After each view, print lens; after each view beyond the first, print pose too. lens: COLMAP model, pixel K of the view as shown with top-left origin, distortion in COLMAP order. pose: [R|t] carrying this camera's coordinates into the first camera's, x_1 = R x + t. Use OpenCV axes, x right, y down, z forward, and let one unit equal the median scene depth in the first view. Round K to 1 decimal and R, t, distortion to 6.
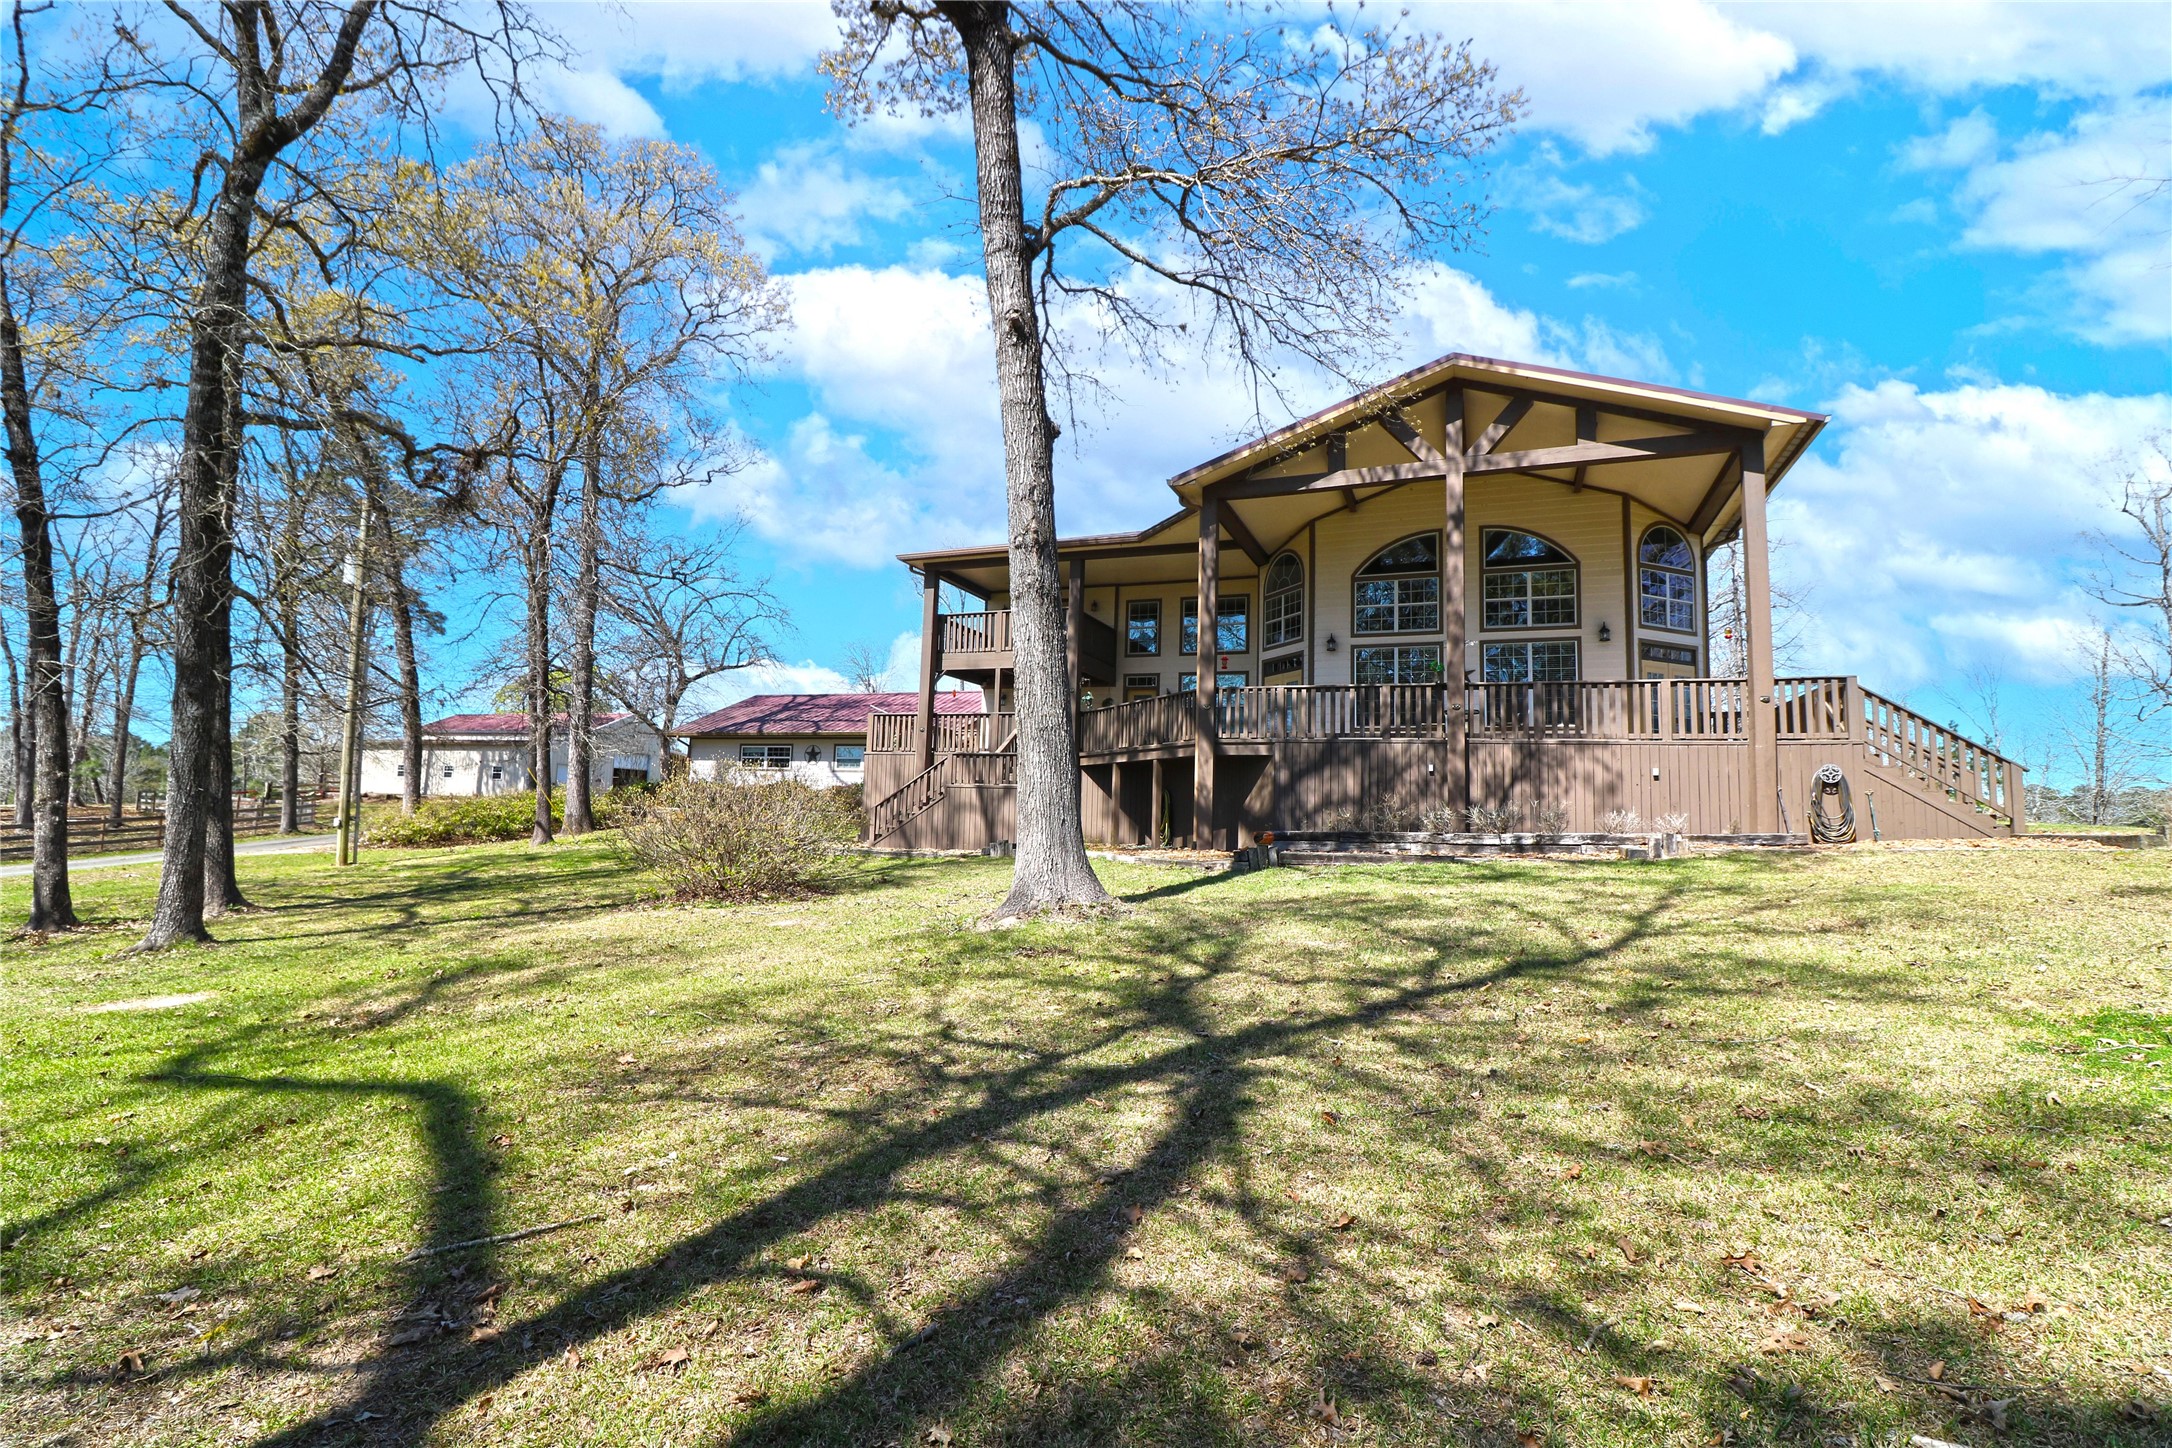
lens RADIAL K [[1019.5, 0, 1088.4], [0, 1019.5, 719.4], [0, 0, 1]] dist [-0.010658, -0.001294]
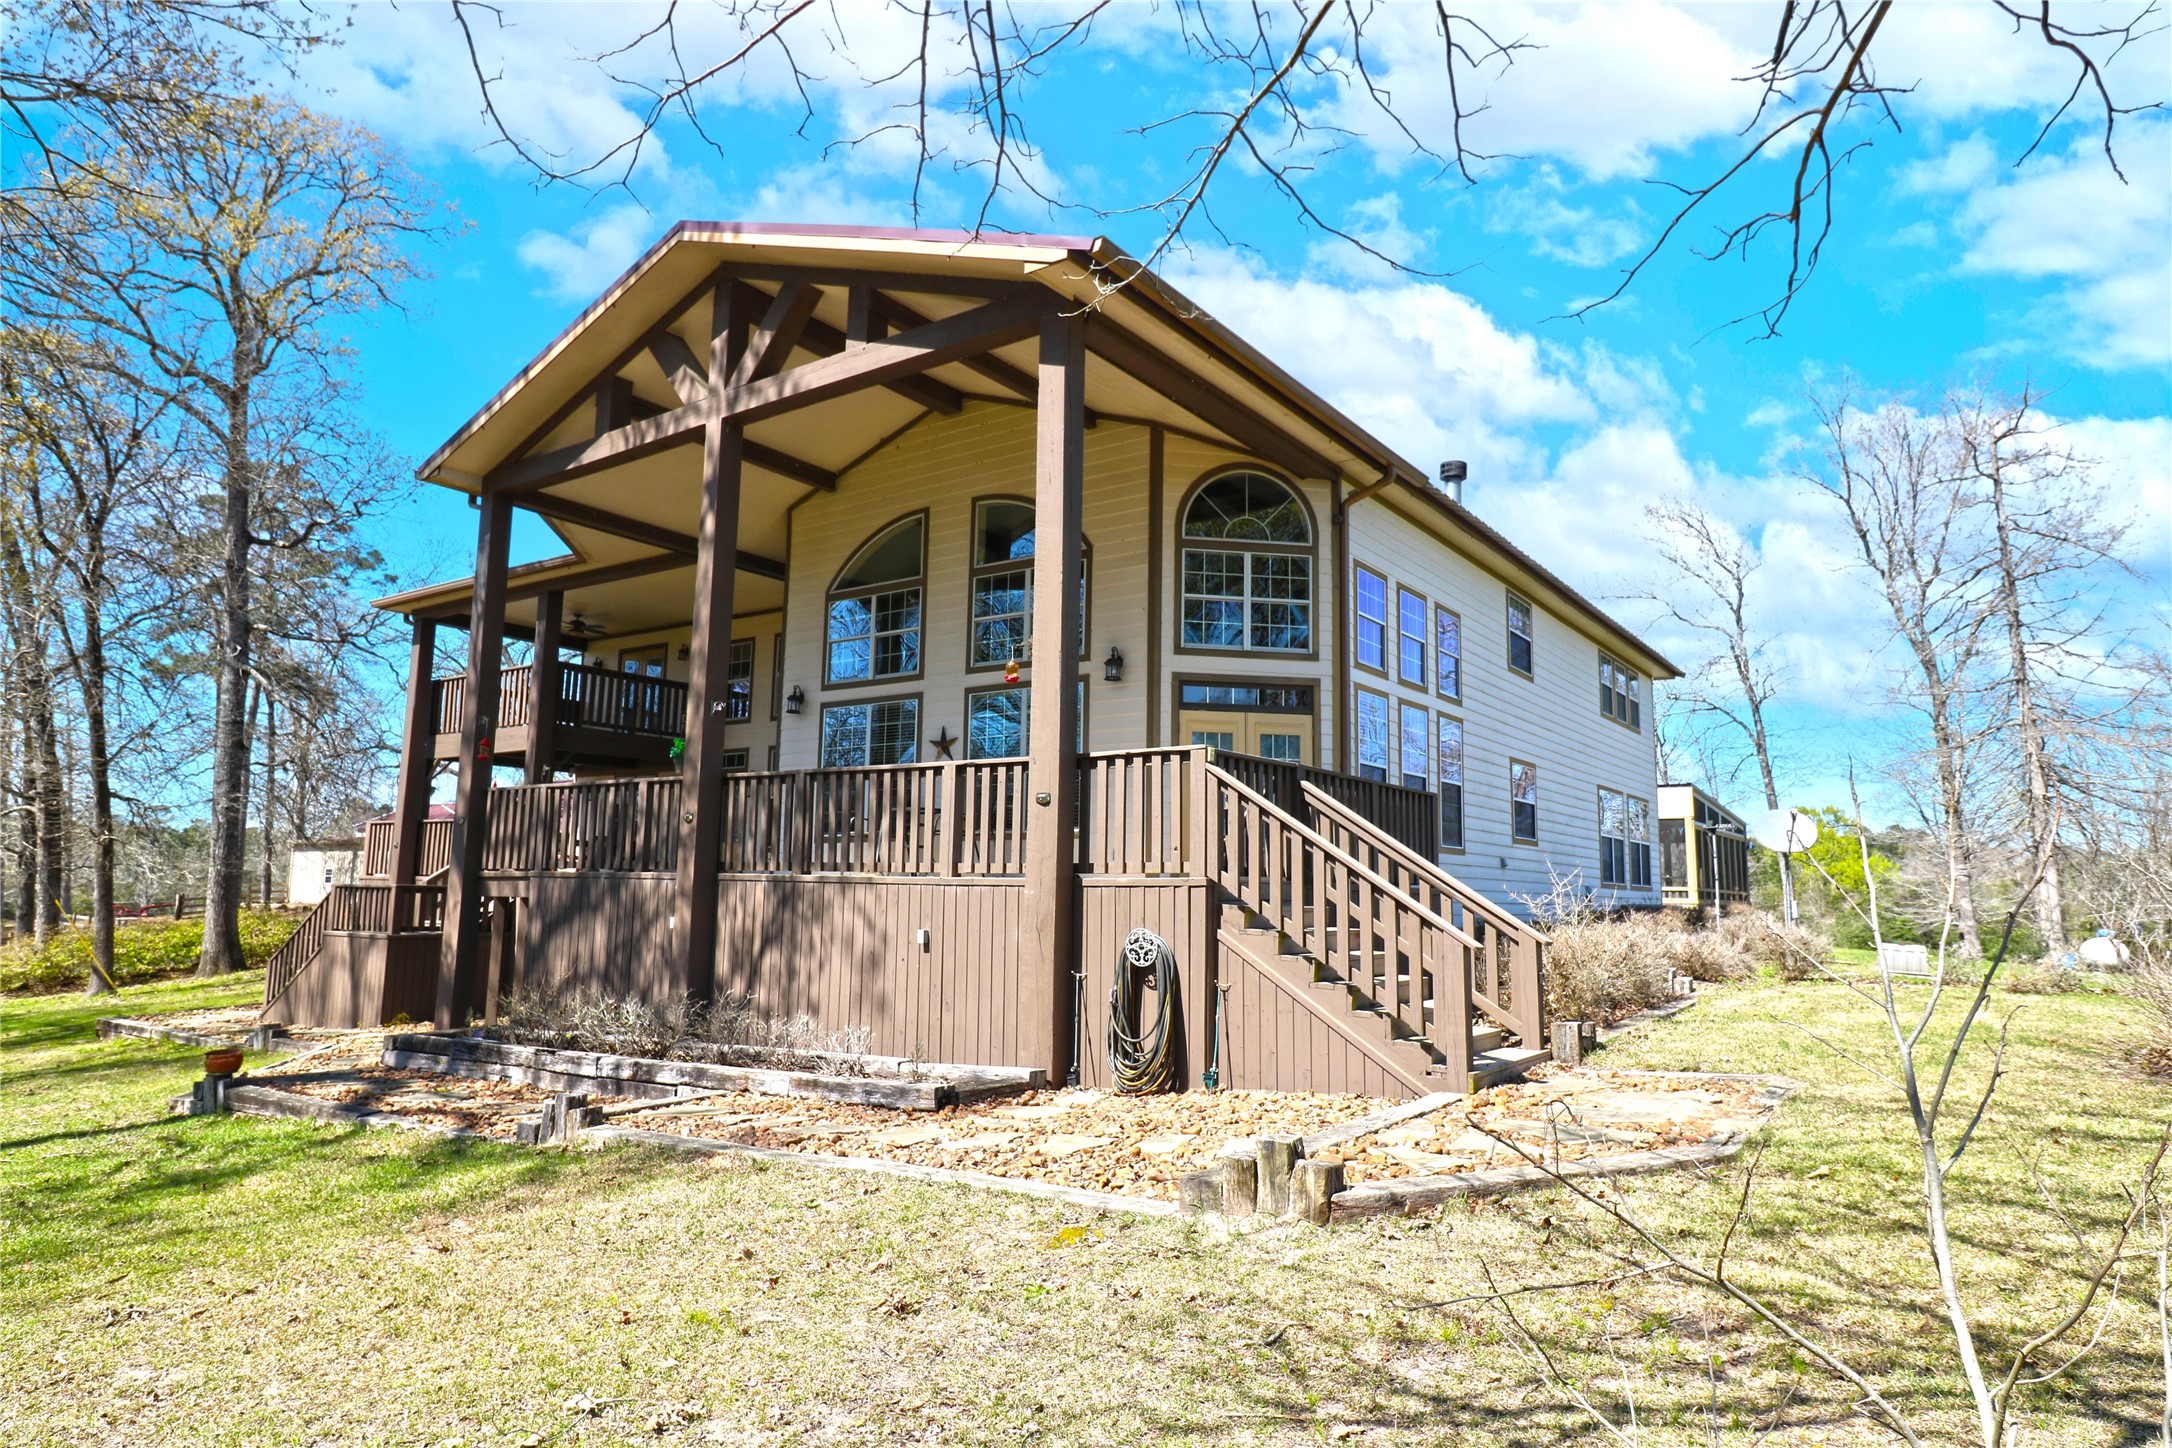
lens RADIAL K [[1327.2, 0, 1085.3], [0, 1327.2, 724.8], [0, 0, 1]] dist [0.001844, 0.001067]
pose [[0.968156, -0.043848, -0.246477, 0.750906], [0.033924, 0.998439, -0.044371, -0.022391], [0.248038, 0.034596, 0.968132, 0.309711]]
